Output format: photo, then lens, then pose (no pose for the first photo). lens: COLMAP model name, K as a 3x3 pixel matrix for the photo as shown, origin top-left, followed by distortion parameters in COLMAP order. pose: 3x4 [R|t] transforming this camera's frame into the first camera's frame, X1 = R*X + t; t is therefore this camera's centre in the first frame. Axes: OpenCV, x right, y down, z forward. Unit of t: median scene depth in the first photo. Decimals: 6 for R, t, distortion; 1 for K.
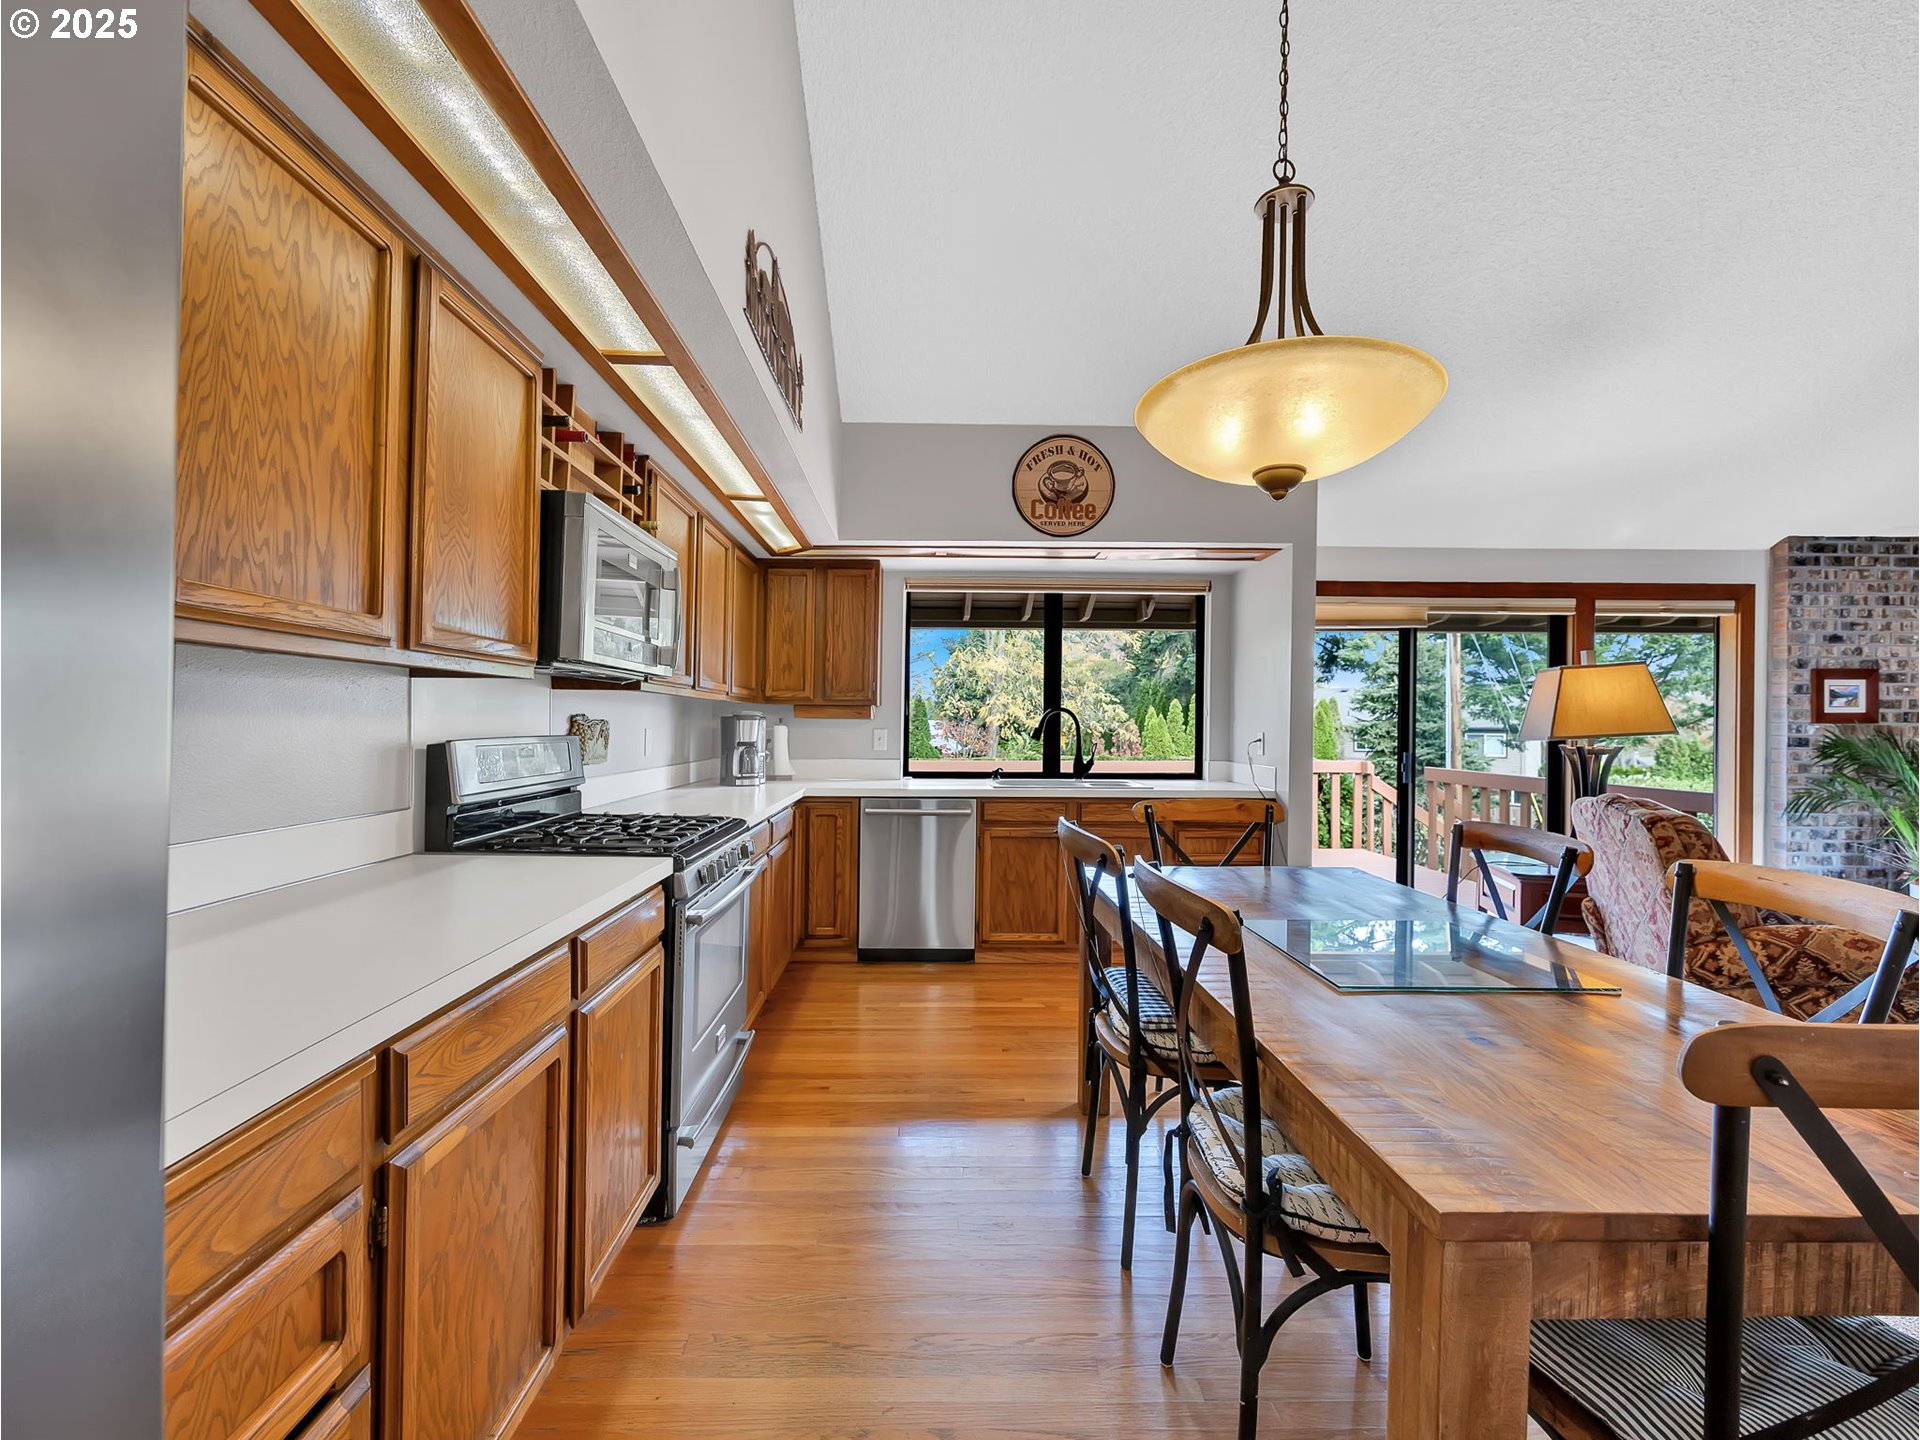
lens RADIAL K [[842.8, 0, 960.0], [0, 842.8, 720.0], [0, 0, 1]] dist [-0.001036, 0.000105]
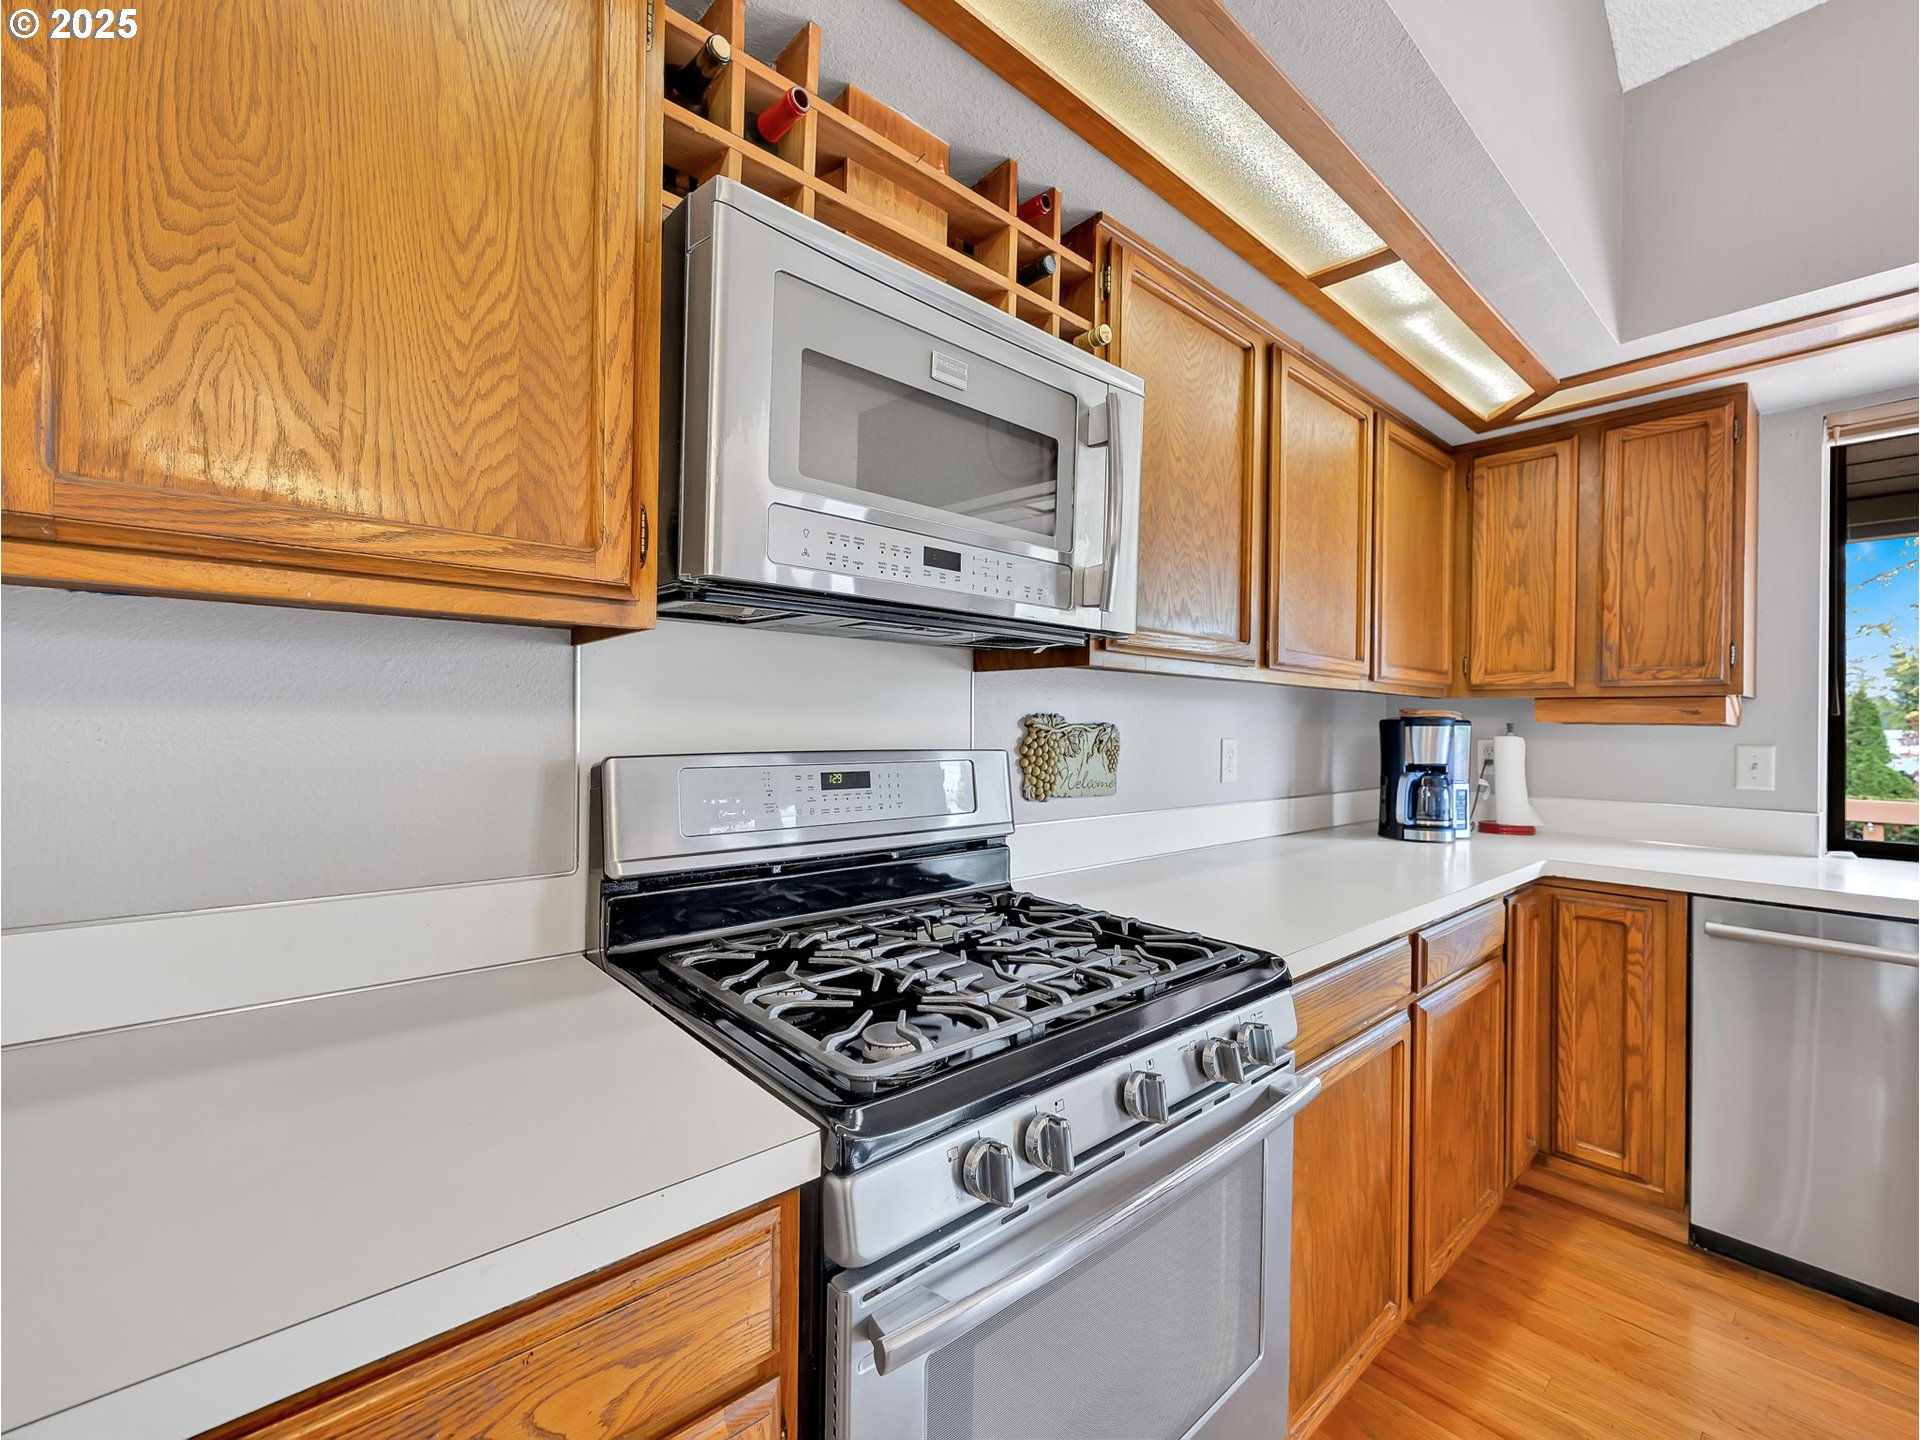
lens RADIAL K [[806.9, 0, 960.0], [0, 806.9, 720.0], [0, 0, 1]] dist [0.000105, -0.000085]
pose [[0.631224, -0.009618, -0.775541, -0.028097], [-0.000303, 0.999920, -0.012648, 0.002962], [0.775600, 0.008219, 0.631171, 0.410110]]
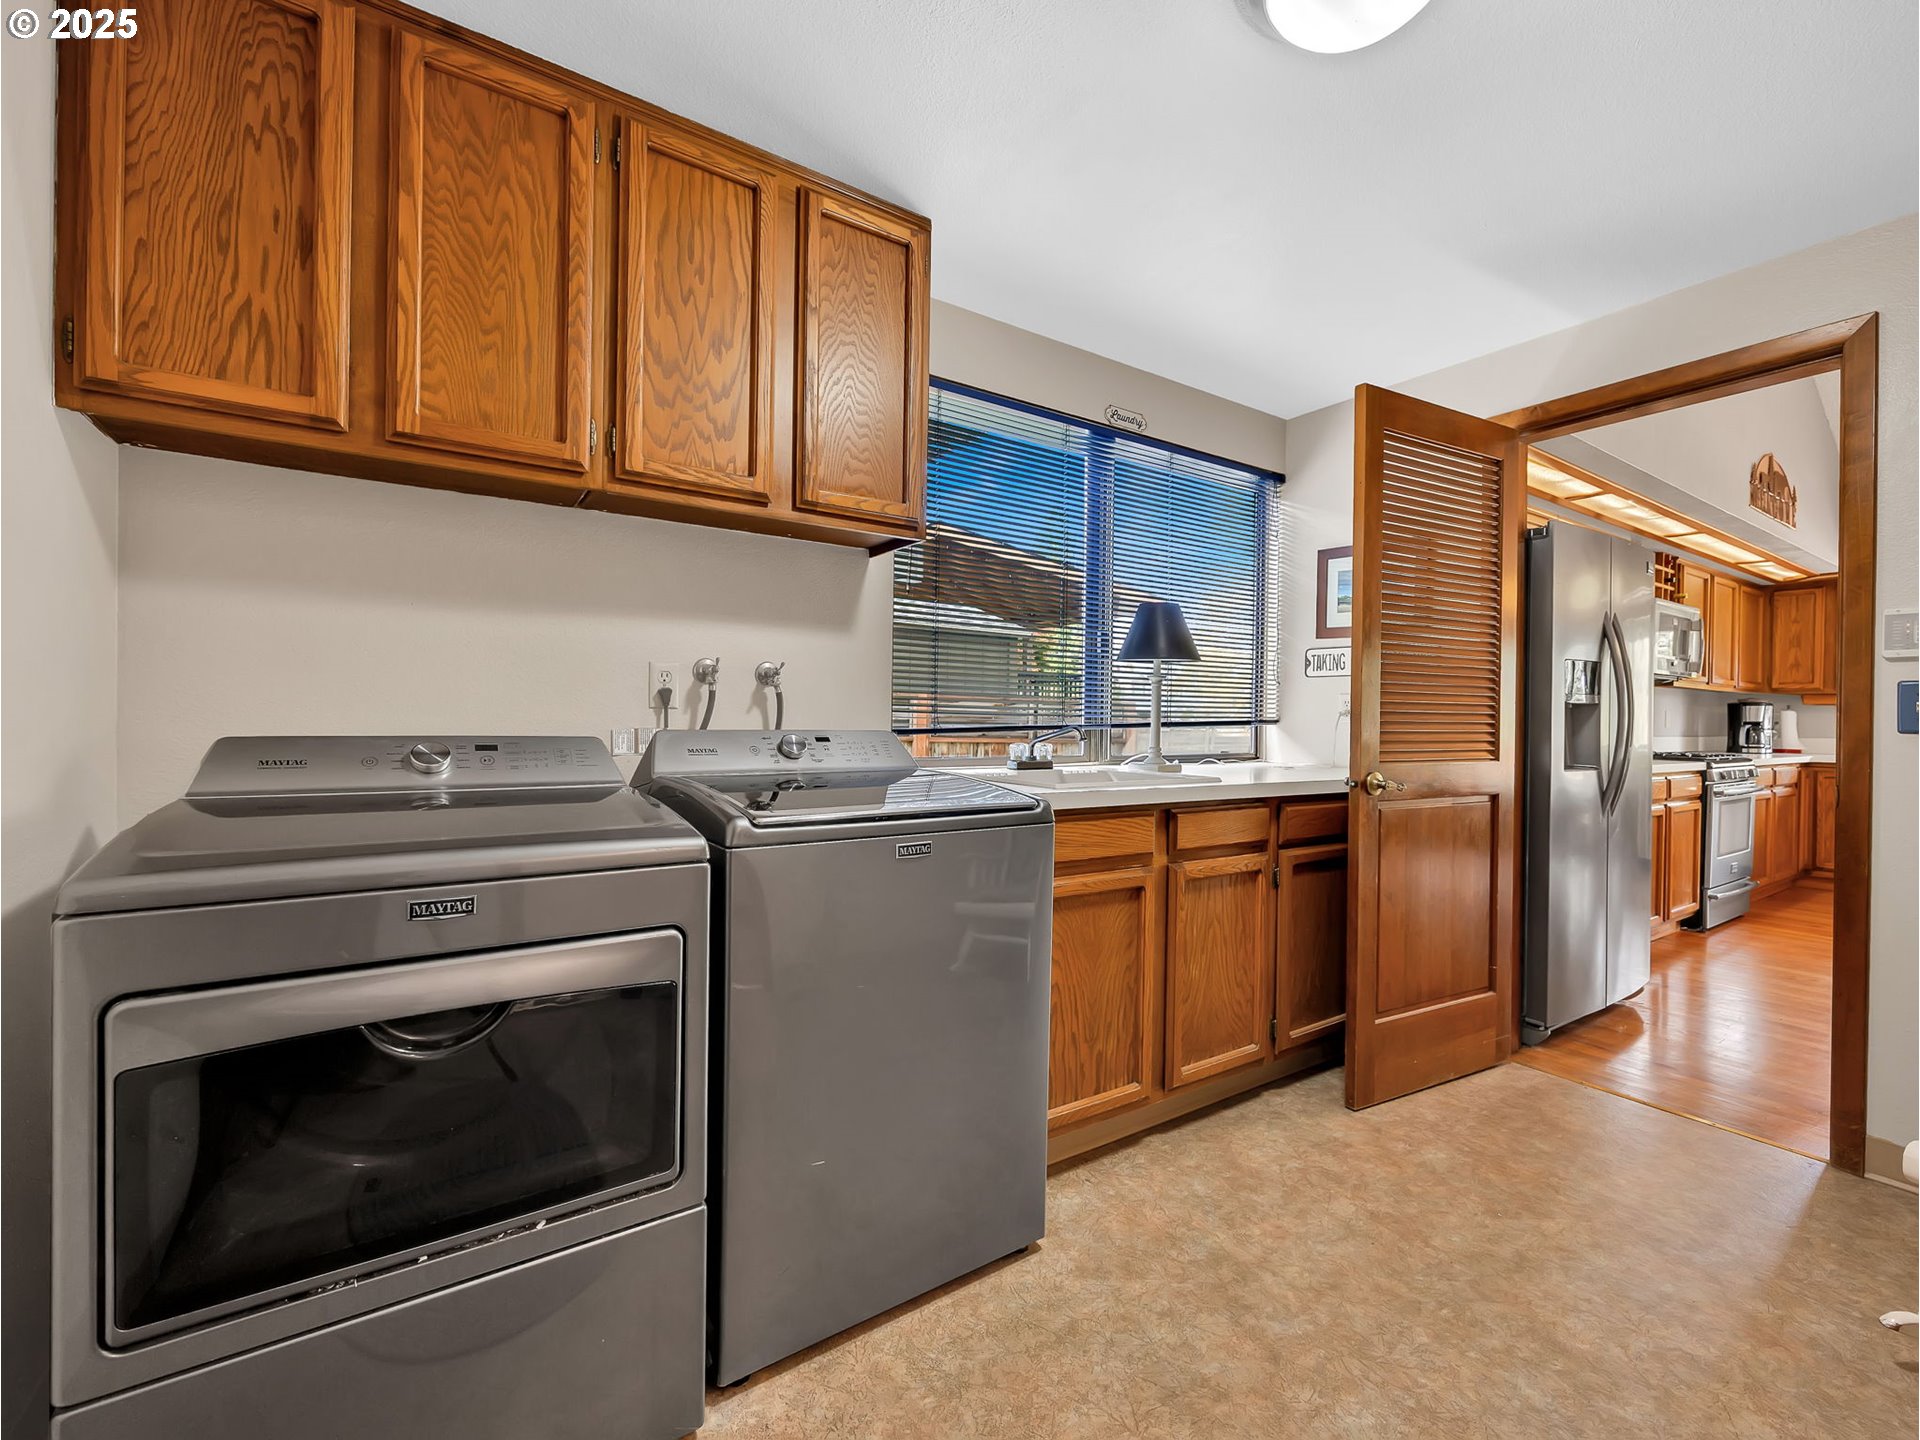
lens RADIAL K [[806.9, 0, 960.0], [0, 806.9, 720.0], [0, 0, 1]] dist [0.000105, -0.000085]
pose [[0.518596, -0.002983, -0.855014, 0.205737], [-0.003155, 0.999980, -0.005402, 0.034625], [0.855014, 0.005499, 0.518576, -0.804710]]
